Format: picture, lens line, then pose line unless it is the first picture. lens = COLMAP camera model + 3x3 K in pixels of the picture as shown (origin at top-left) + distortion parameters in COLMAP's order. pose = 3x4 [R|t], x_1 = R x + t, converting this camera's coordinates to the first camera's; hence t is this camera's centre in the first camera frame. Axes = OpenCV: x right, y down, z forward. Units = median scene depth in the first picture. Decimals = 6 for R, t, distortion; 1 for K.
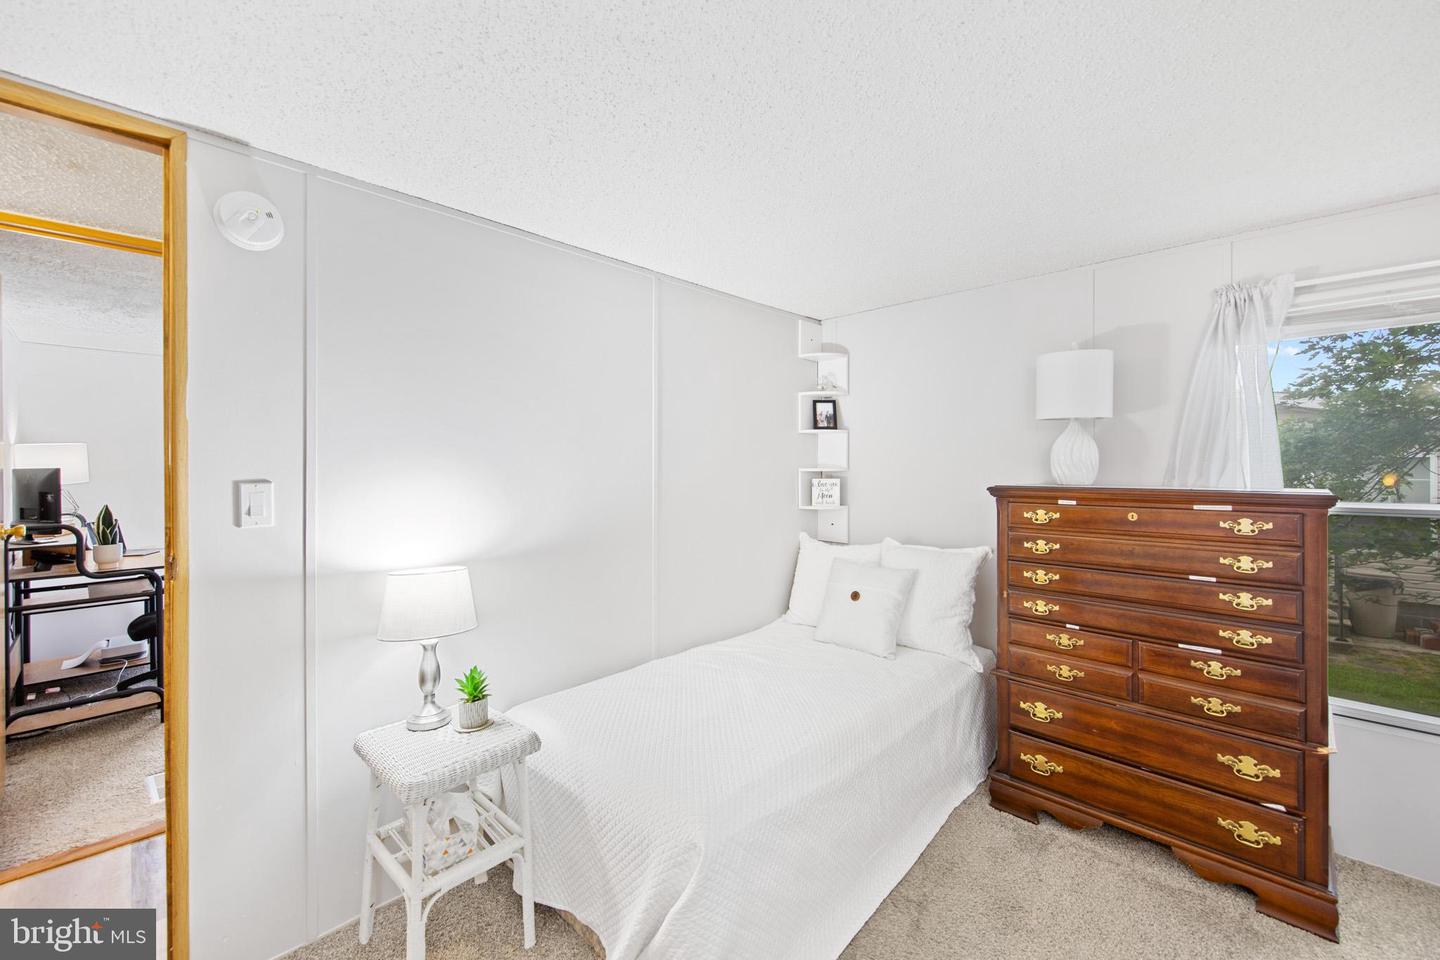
lens RADIAL K [[566.9, 0, 711.9], [0, 566.9, 469.6], [0, 0, 1]] dist [0.012799, -0.007461]
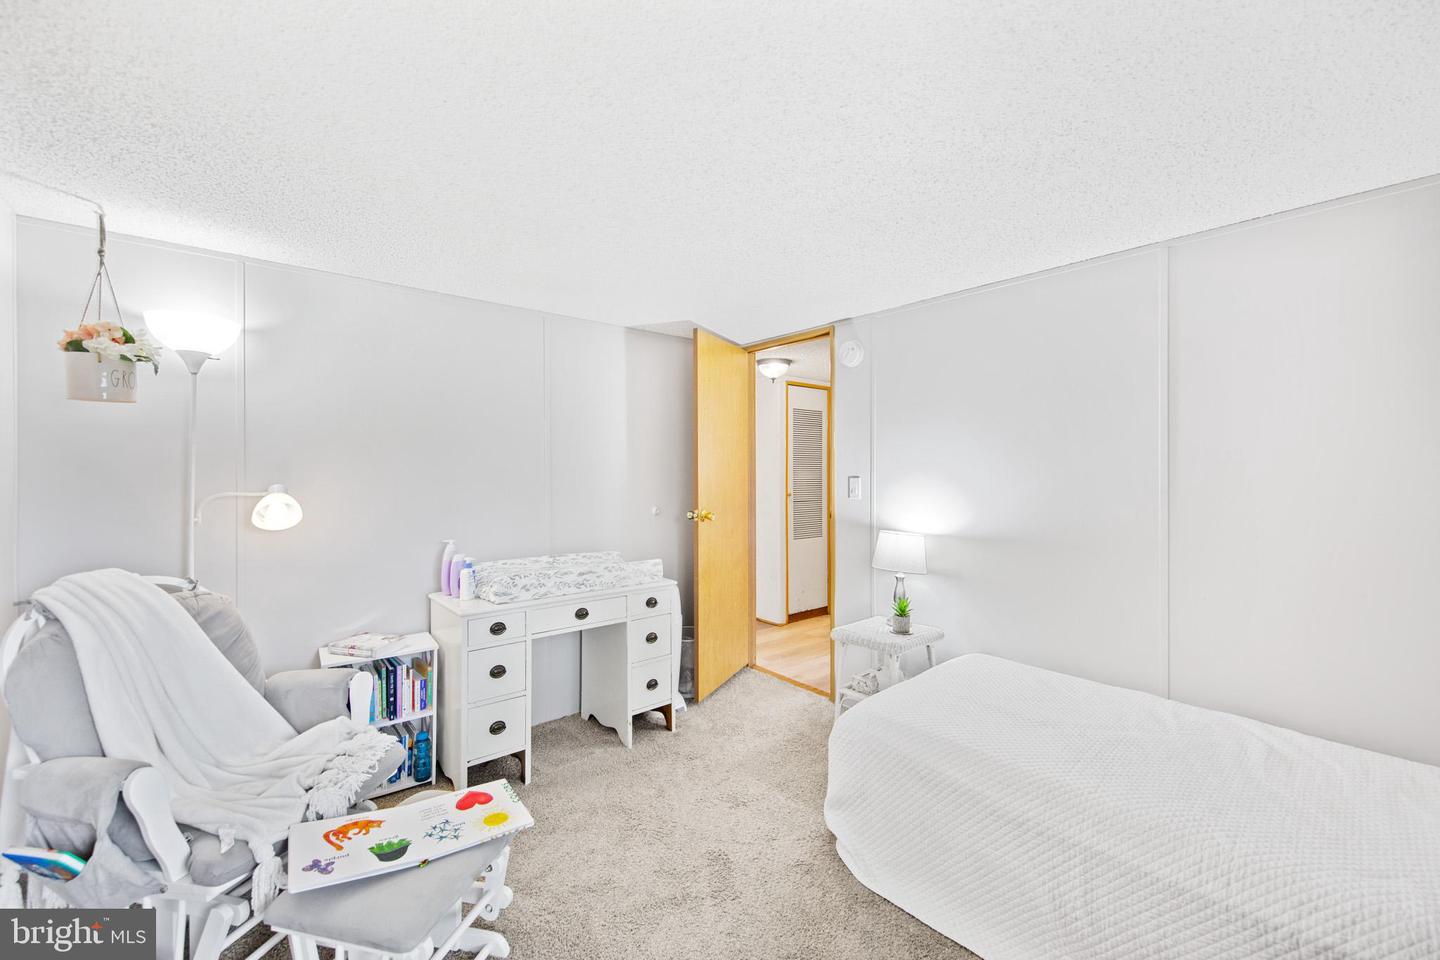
lens RADIAL K [[566.9, 0, 711.9], [0, 566.9, 469.6], [0, 0, 1]] dist [0.012799, -0.007461]
pose [[-0.078252, 0.000553, -0.996933, 1.289545], [-0.007427, 0.999972, 0.001138, -0.004029], [0.996906, 0.007494, -0.078246, 0.634027]]
